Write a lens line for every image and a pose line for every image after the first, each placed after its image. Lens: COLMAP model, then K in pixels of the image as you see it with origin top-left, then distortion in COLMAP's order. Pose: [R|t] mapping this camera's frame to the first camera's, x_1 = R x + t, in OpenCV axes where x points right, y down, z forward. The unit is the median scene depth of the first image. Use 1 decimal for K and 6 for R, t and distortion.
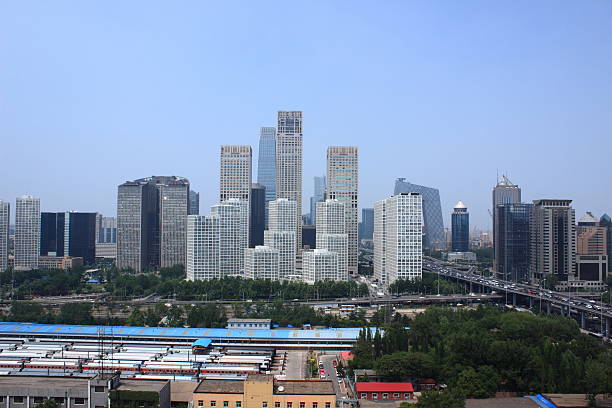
lens RADIAL K [[520.8, 0, 303.7], [0, 520.8, 206.9], [0, 0, 1]] dist [-0.154630, 0.144131]
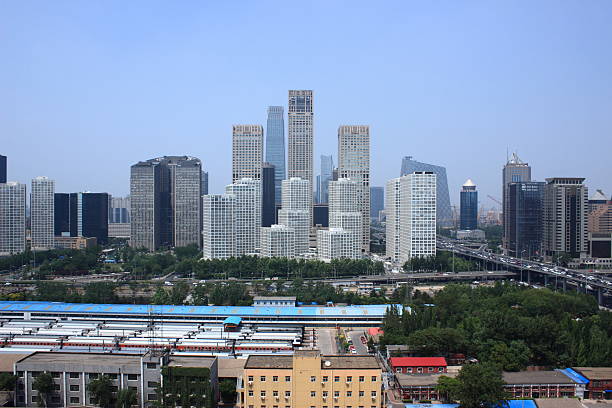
lens RADIAL K [[520.8, 0, 301.6], [0, 520.8, 203.7], [0, 0, 1]] dist [-0.154630, 0.144131]
pose [[0.999958, -0.005491, -0.007360, -0.026560], [0.005751, 0.999341, 0.035837, -0.002013], [0.007158, -0.035878, 0.999331, -0.009301]]
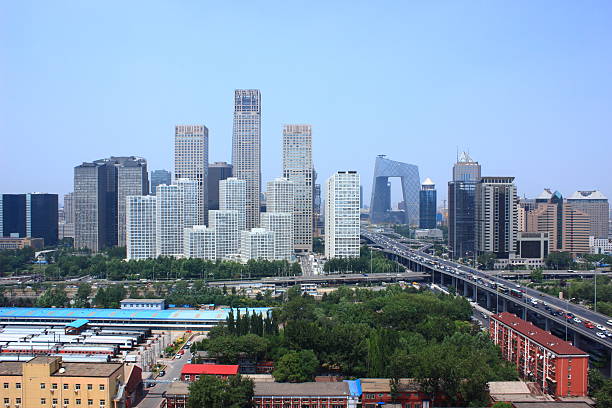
lens RADIAL K [[520.8, 0, 311.7], [0, 520.8, 204.0], [0, 0, 1]] dist [-0.154630, 0.144131]
pose [[0.999947, -0.009860, -0.003033, 0.140979], [0.009973, 0.999158, 0.039786, -0.004648], [0.002638, -0.039814, 0.999204, 0.000828]]
